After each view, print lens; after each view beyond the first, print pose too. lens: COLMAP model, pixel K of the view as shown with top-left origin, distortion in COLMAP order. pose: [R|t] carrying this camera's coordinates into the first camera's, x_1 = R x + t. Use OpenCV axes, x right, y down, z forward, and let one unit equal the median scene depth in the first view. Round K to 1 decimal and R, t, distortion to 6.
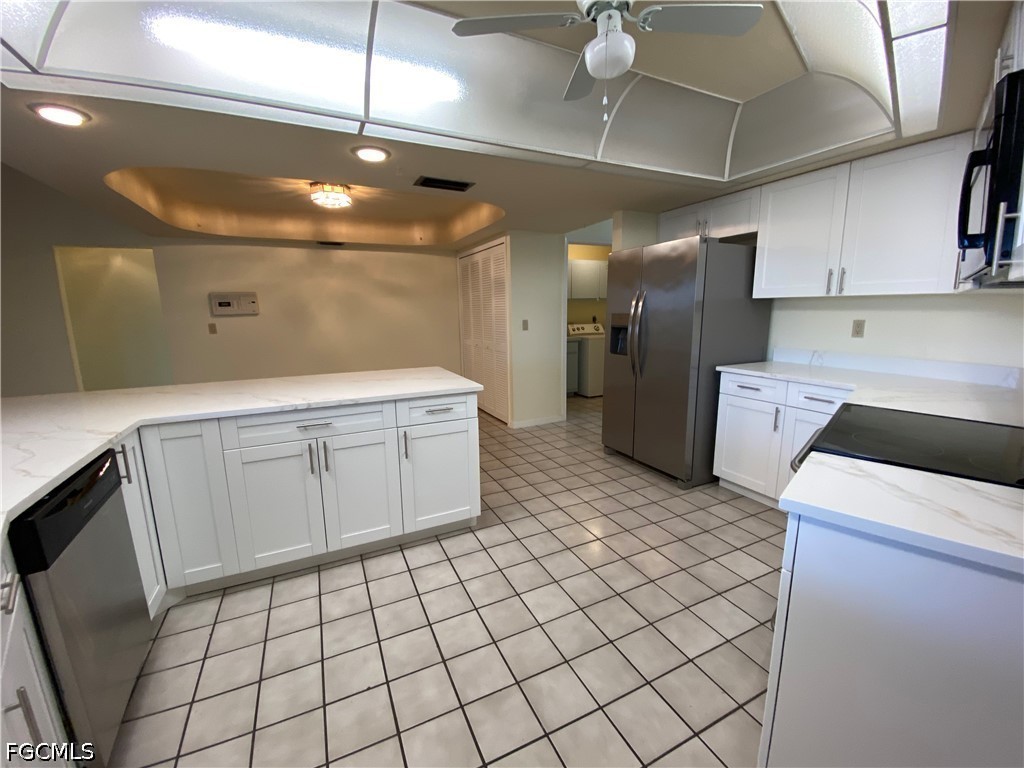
lens RADIAL K [[416.8, 0, 510.5], [0, 416.8, 388.7], [0, 0, 1]] dist [0.036618, -0.035296]
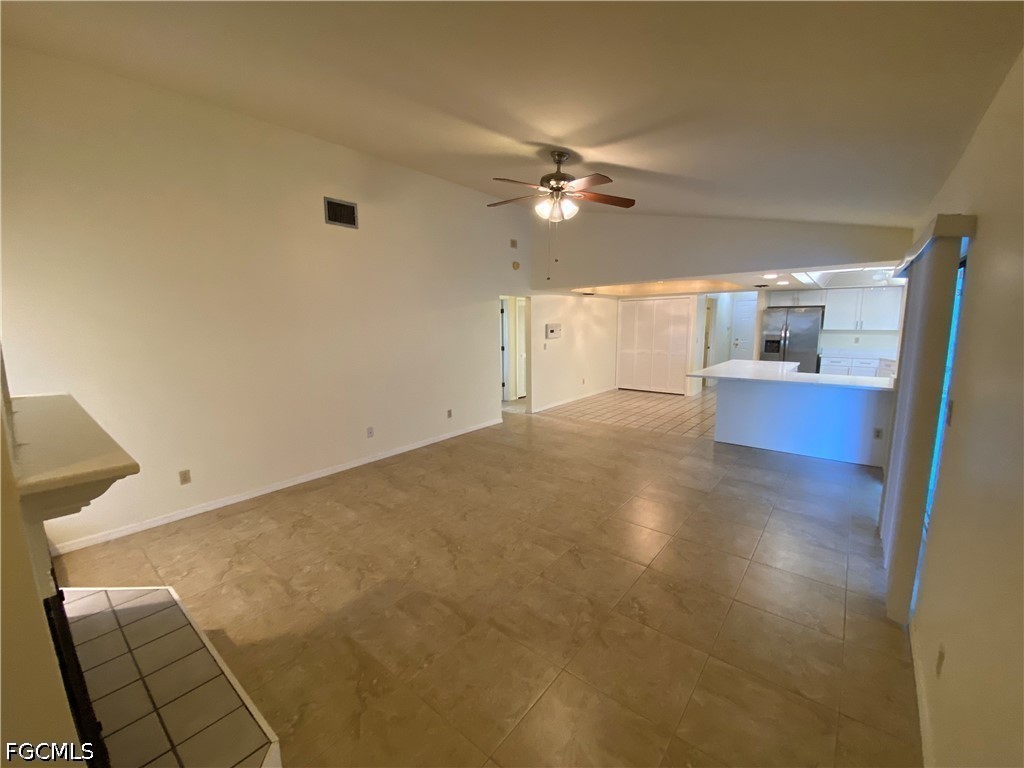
lens RADIAL K [[423.0, 0, 513.9], [0, 423.0, 390.3], [0, 0, 1]] dist [-0.000306, -0.012042]
pose [[0.898275, -0.065627, 0.434506, -2.452335], [0.081961, 0.996456, -0.018939, 0.059658], [-0.431723, 0.052625, 0.900470, -0.556328]]
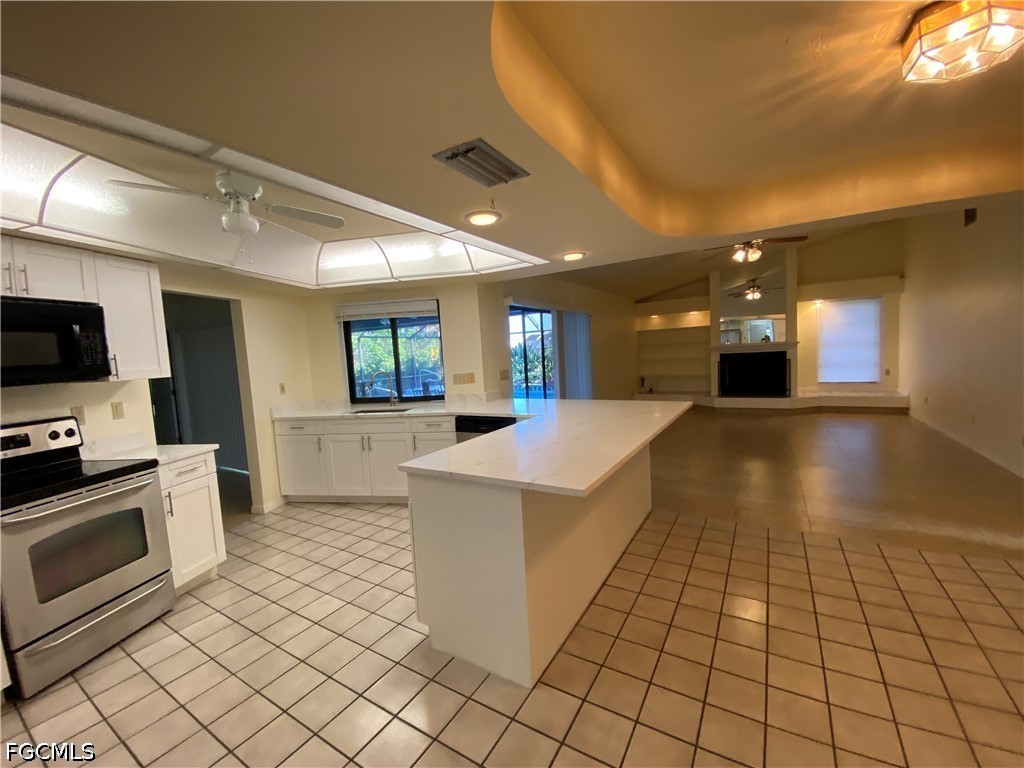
lens RADIAL K [[416.8, 0, 510.5], [0, 416.8, 388.7], [0, 0, 1]] dist [0.036618, -0.035296]
pose [[-0.836750, 0.108726, -0.536683, 0.148278], [-0.035728, 0.967161, 0.251640, -0.312823], [0.546419, 0.229734, -0.805387, 1.460867]]
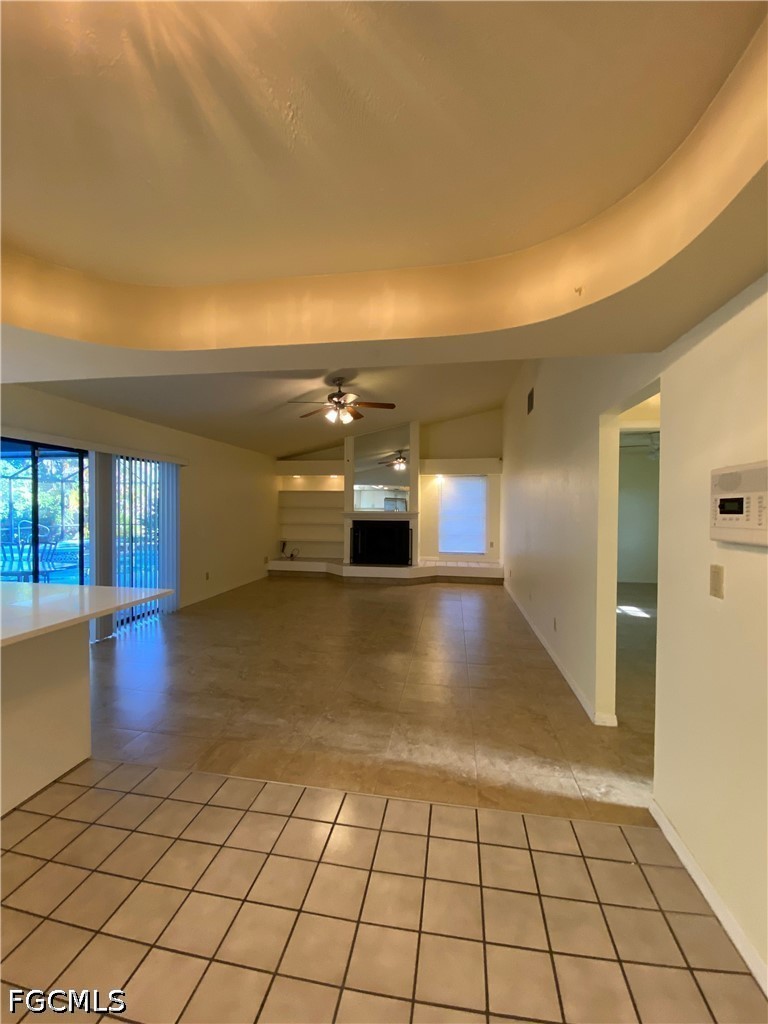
lens RADIAL K [[416.8, 0, 384.0], [0, 416.8, 512.0], [0, 0, 1]] dist [0.036618, -0.035296]
pose [[-0.574985, 0.021410, -0.817884, -0.517540], [-0.151874, 0.979491, 0.132410, -0.323528], [0.803945, 0.200349, -0.559940, 1.584607]]
